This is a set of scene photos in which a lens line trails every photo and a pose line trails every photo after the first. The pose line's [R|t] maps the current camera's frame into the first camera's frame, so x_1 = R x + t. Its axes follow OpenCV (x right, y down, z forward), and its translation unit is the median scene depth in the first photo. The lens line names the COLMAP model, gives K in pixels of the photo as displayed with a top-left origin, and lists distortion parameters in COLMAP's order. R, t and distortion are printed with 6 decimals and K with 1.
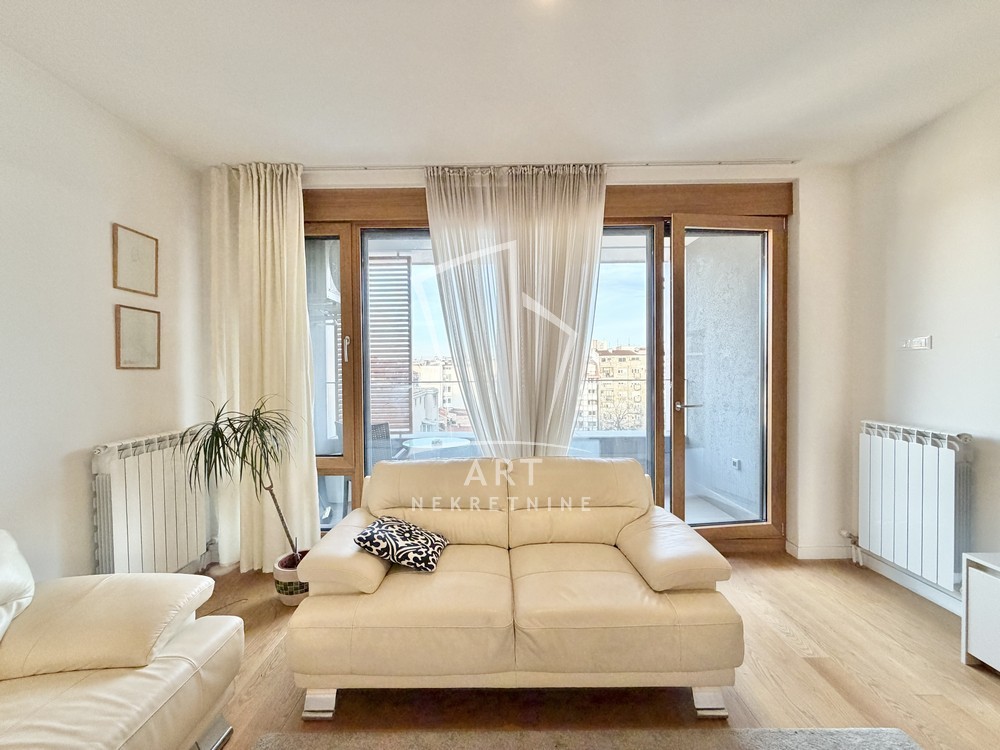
lens RADIAL K [[398.6, 0, 501.2], [0, 398.6, 379.3], [0, 0, 1]] dist [0.001284, -0.000107]
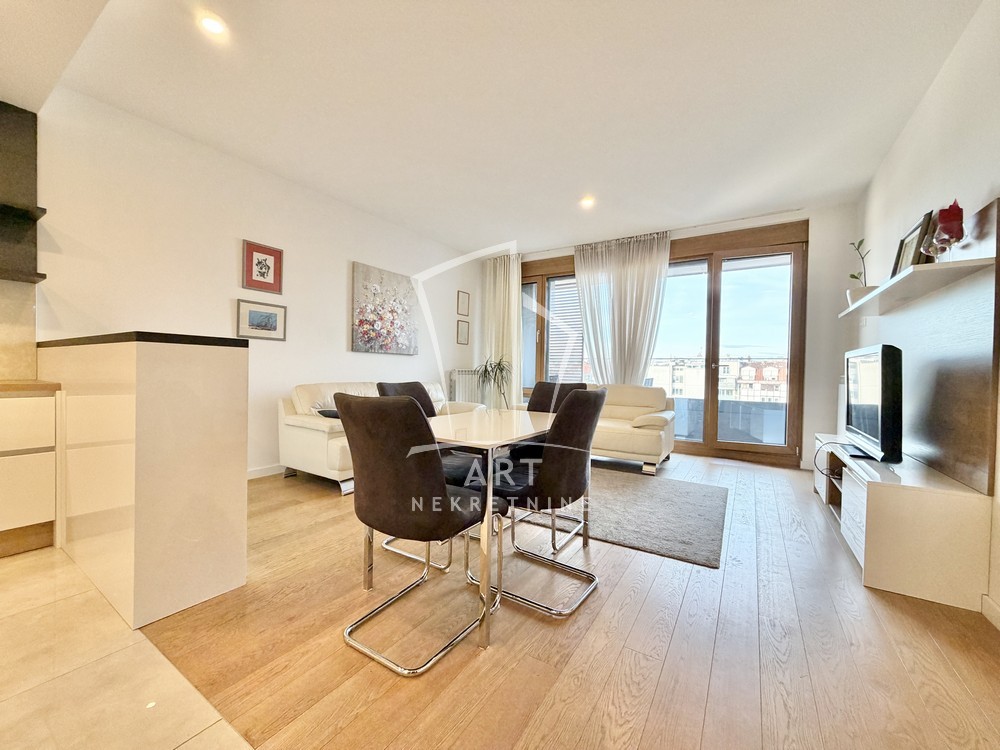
lens RADIAL K [[407.9, 0, 500.0], [0, 407.9, 375.0], [0, 0, 1]] dist [-0.001448, -0.000414]
pose [[0.851633, 0.028877, -0.523342, 0.599805], [-0.034958, 0.999387, -0.001743, 0.146204], [0.522971, 0.019780, 0.852121, -0.970312]]
